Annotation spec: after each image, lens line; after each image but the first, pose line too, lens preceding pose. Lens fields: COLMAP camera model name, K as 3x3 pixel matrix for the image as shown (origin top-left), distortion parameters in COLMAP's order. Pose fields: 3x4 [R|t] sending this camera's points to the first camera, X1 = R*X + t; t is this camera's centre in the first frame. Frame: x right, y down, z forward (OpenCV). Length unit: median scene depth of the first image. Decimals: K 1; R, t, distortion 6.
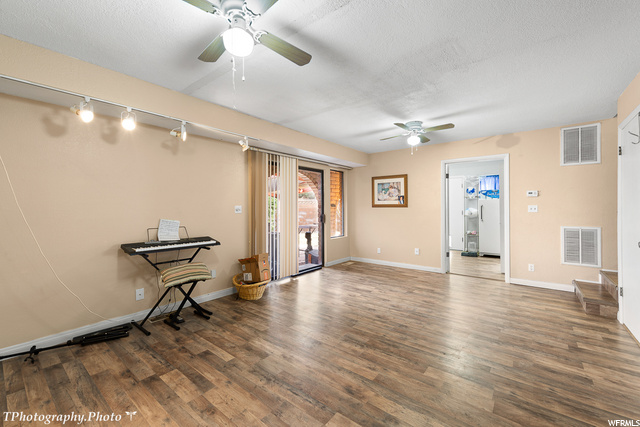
lens RADIAL K [[267.6, 0, 319.1], [0, 267.6, 206.0], [0, 0, 1]] dist [-0.000118, -0.000021]
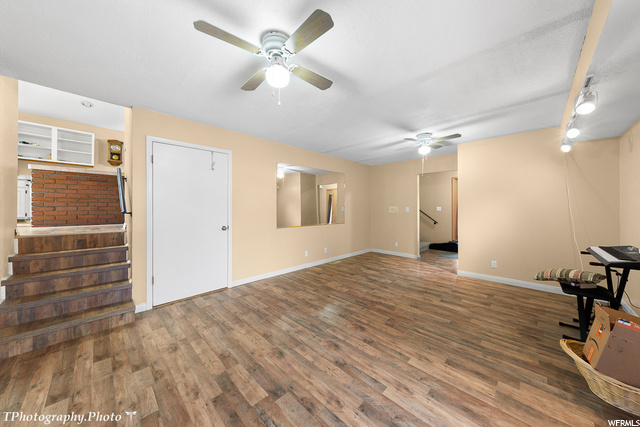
lens RADIAL K [[214.2, 0, 321.7], [0, 214.2, 208.5], [0, 0, 1]] dist [0.007281, -0.000096]
pose [[-0.995060, -0.000192, 0.099274, 0.330156], [-0.000601, 0.999991, -0.004092, 0.011392], [-0.099272, -0.004132, -0.995052, 2.000241]]
